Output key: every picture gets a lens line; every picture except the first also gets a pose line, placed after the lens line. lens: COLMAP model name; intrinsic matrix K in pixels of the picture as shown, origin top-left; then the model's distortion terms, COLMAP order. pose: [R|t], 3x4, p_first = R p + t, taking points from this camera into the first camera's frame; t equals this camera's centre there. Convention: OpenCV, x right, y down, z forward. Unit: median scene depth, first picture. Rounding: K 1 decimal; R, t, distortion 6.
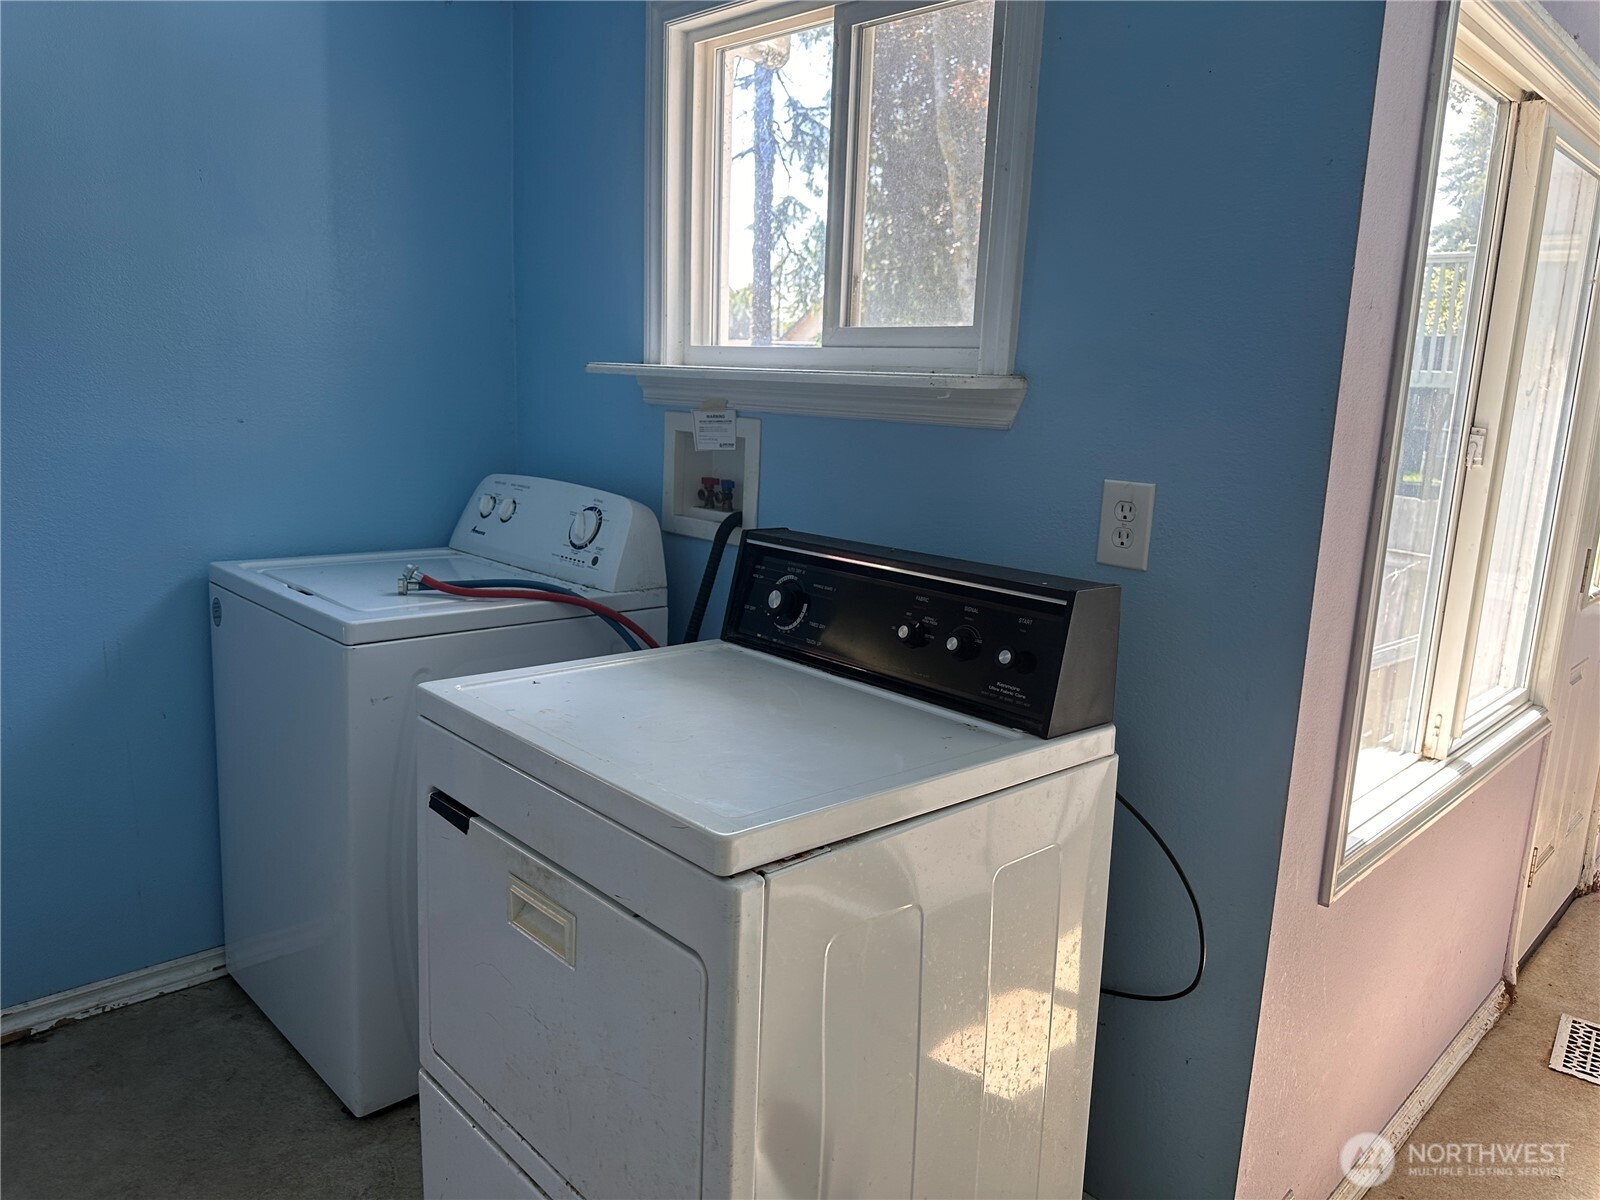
lens RADIAL K [[1105.0, 0, 861.0], [0, 1105.0, 596.4], [0, 0, 1]] dist [0.006899, -0.001844]
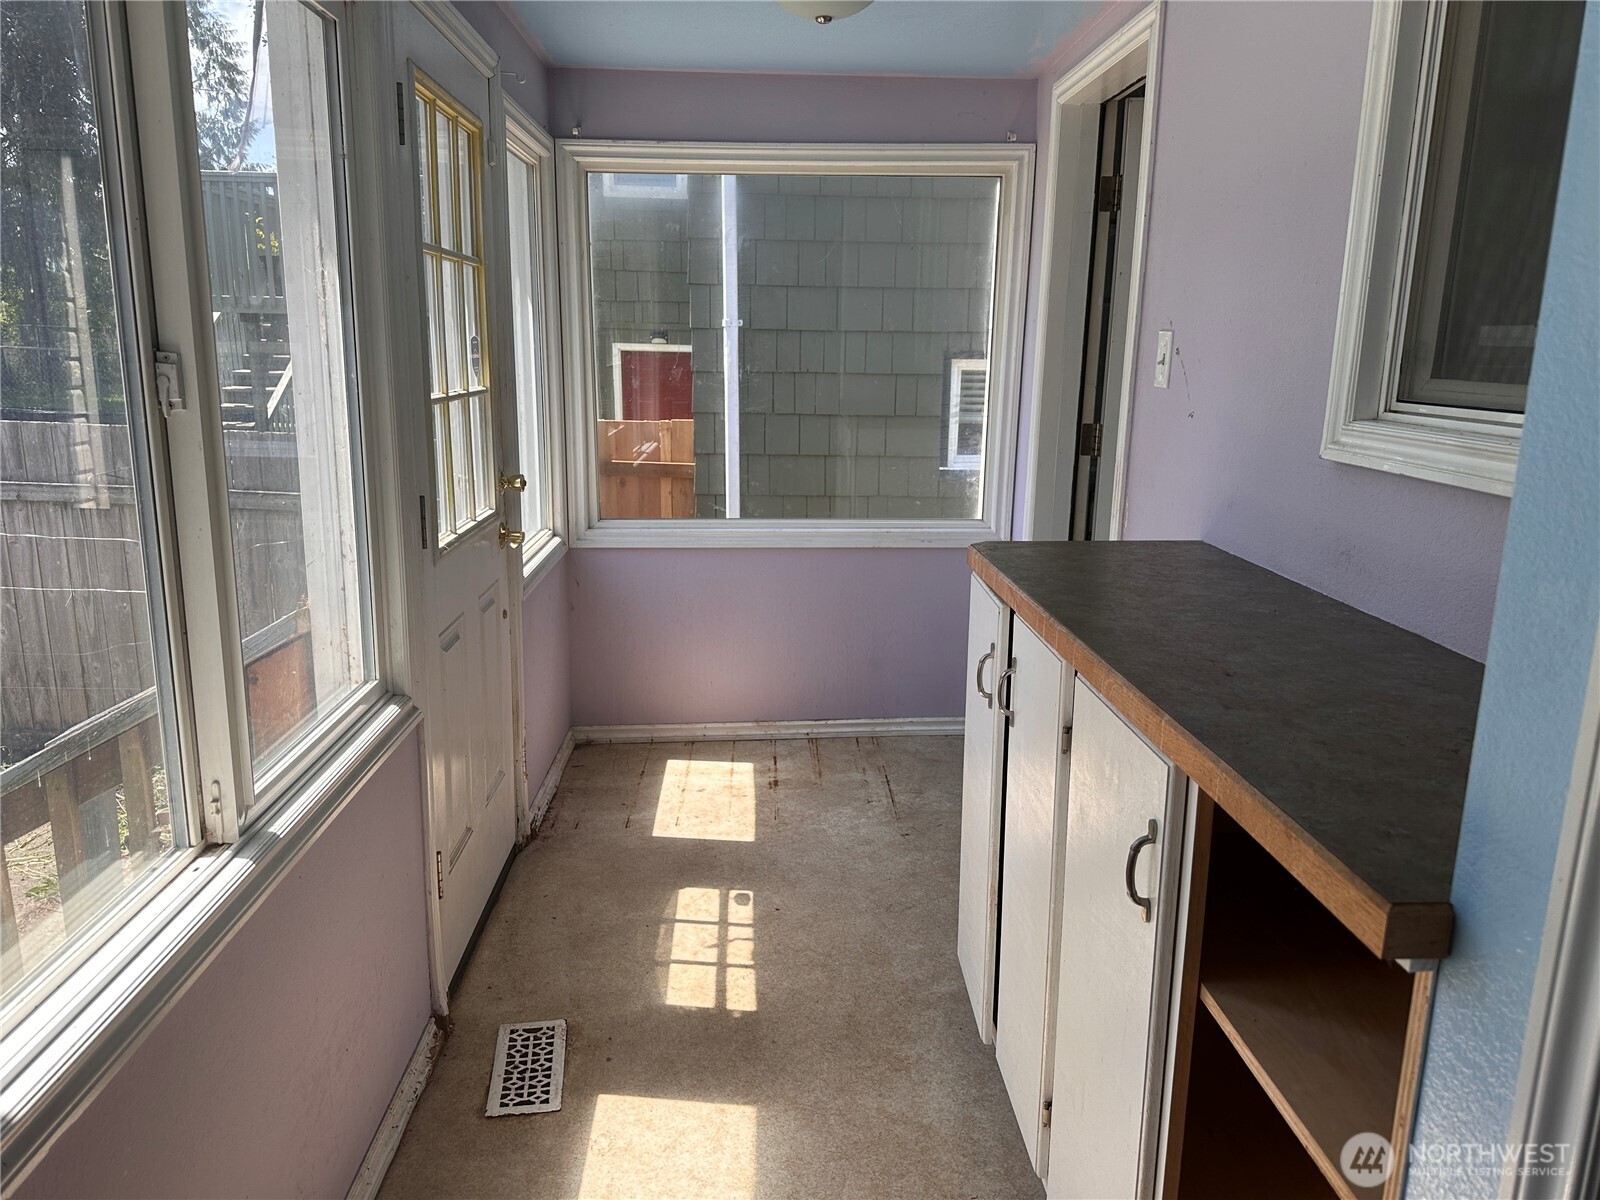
lens RADIAL K [[1126.8, 0, 795.4], [0, 1126.8, 582.0], [0, 0, 1]] dist [0.043785, -0.009307]
pose [[0.689956, -0.183035, 0.700328, 0.246352], [0.152671, 0.982535, 0.106382, -0.026590], [-0.707568, 0.033521, 0.705850, 0.207705]]
